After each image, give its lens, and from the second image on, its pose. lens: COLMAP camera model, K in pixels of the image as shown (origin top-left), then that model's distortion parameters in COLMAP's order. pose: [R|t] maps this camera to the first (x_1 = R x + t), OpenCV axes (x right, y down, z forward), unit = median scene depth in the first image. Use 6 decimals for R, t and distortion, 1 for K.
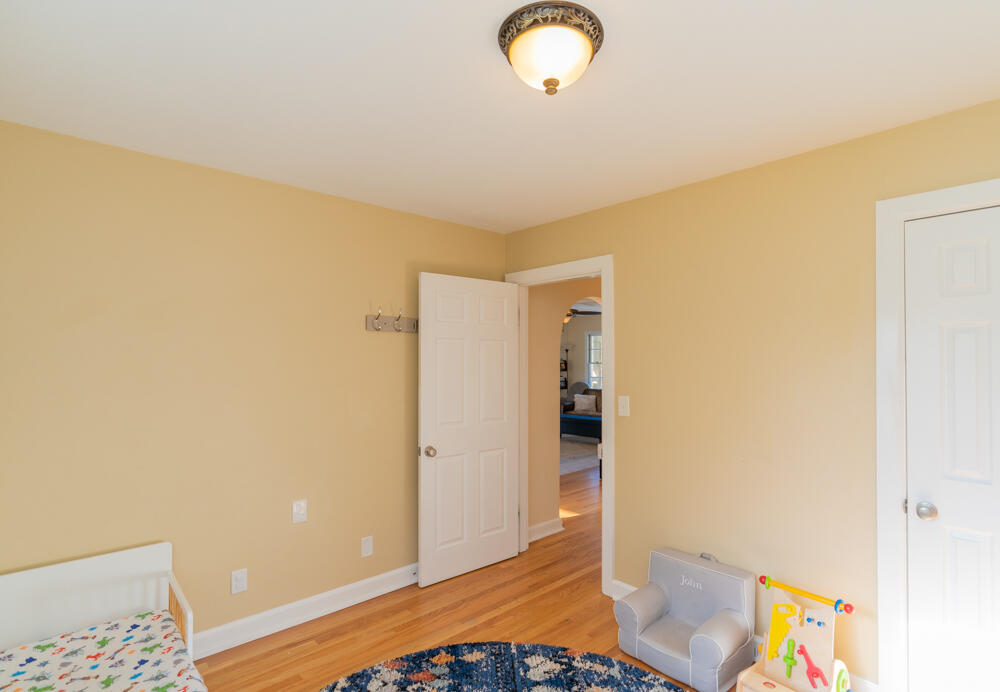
lens RADIAL K [[480.2, 0, 502.5], [0, 480.2, 349.2], [0, 0, 1]] dist [0.001874, 0.000282]
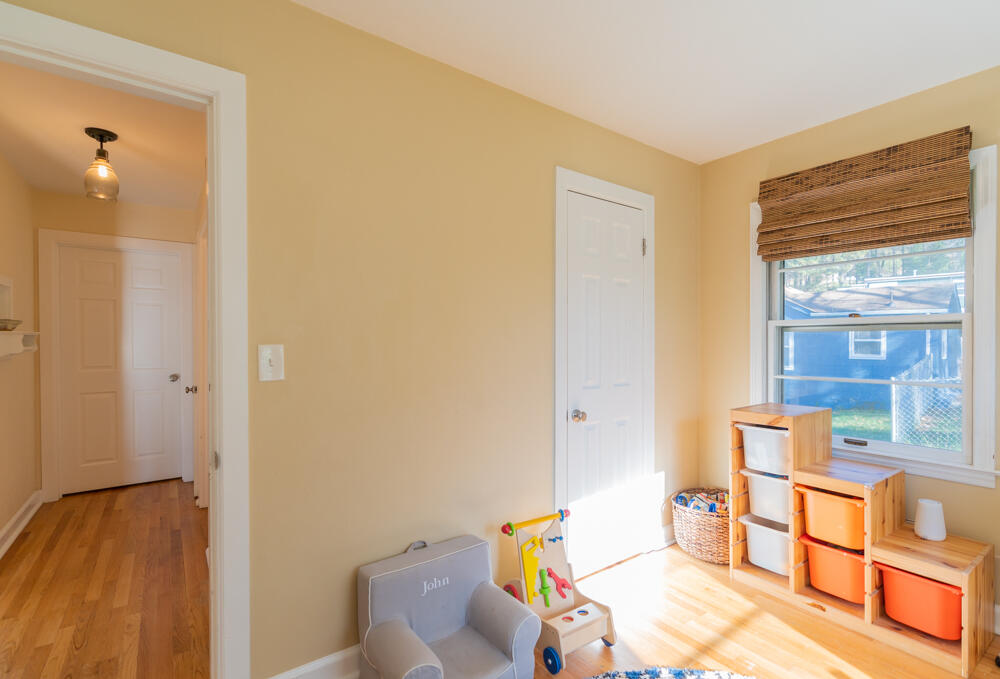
lens RADIAL K [[472.6, 0, 501.6], [0, 472.6, 339.5], [0, 0, 1]] dist [-0.005098, -0.000098]
pose [[0.094333, -0.002503, 0.995538, -0.371749], [-0.028929, 0.999568, 0.005255, 0.111317], [-0.995120, -0.029295, 0.094220, 0.949580]]
